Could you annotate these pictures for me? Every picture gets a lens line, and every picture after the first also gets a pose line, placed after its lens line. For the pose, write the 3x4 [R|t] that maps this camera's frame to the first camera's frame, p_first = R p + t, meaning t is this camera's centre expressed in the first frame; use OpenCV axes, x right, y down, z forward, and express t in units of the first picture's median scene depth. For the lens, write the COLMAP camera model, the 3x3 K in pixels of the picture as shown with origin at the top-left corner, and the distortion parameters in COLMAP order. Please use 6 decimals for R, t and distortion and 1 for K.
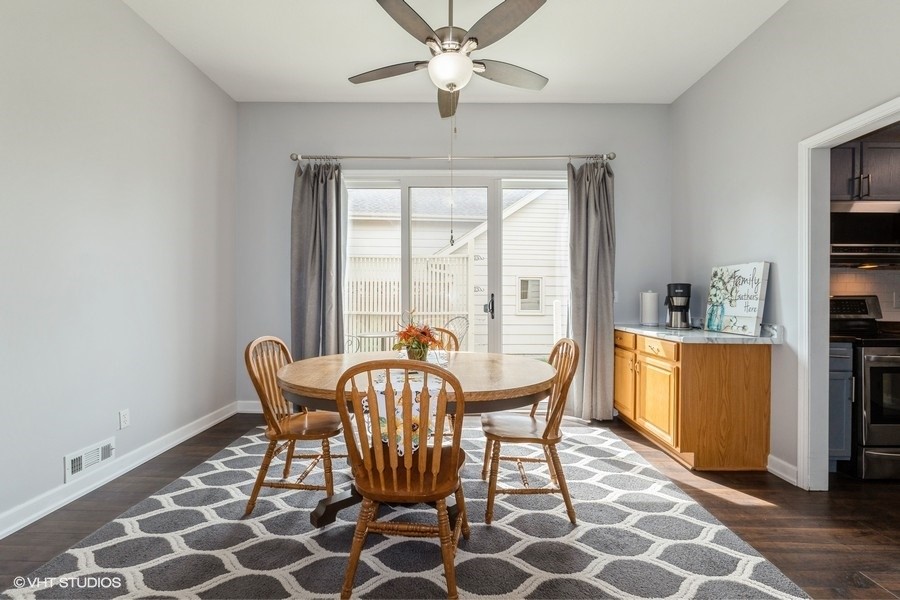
lens RADIAL K [[380.9, 0, 446.5], [0, 380.9, 299.4], [0, 0, 1]] dist [0.000419, 0.000137]
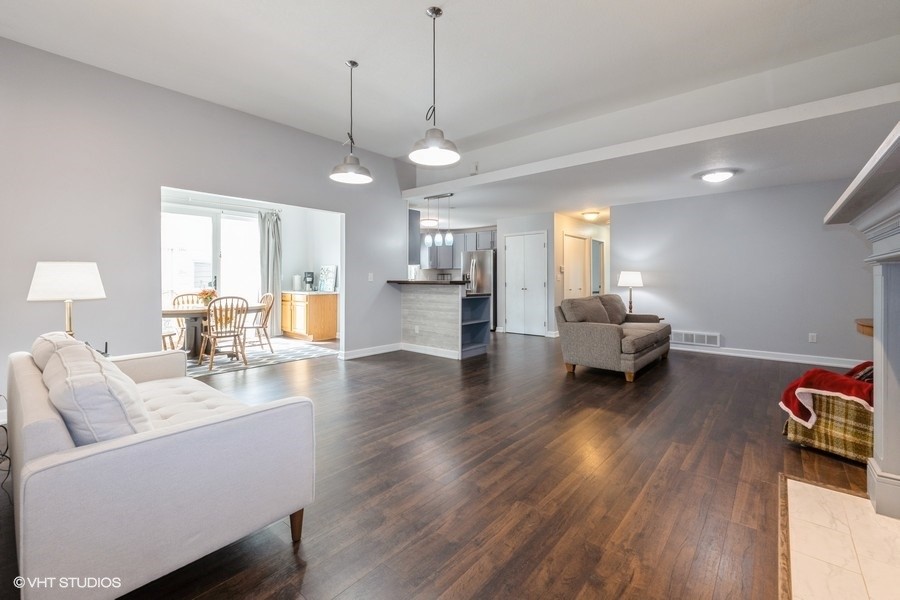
lens RADIAL K [[380.9, 0, 452.4], [0, 380.9, 276.8], [0, 0, 1]] dist [0.000419, 0.000137]
pose [[0.640372, -0.000950, 0.768064, -0.668042], [-0.000870, 0.999998, 0.001962, -0.017575], [-0.768064, -0.001925, 0.640370, -1.257757]]
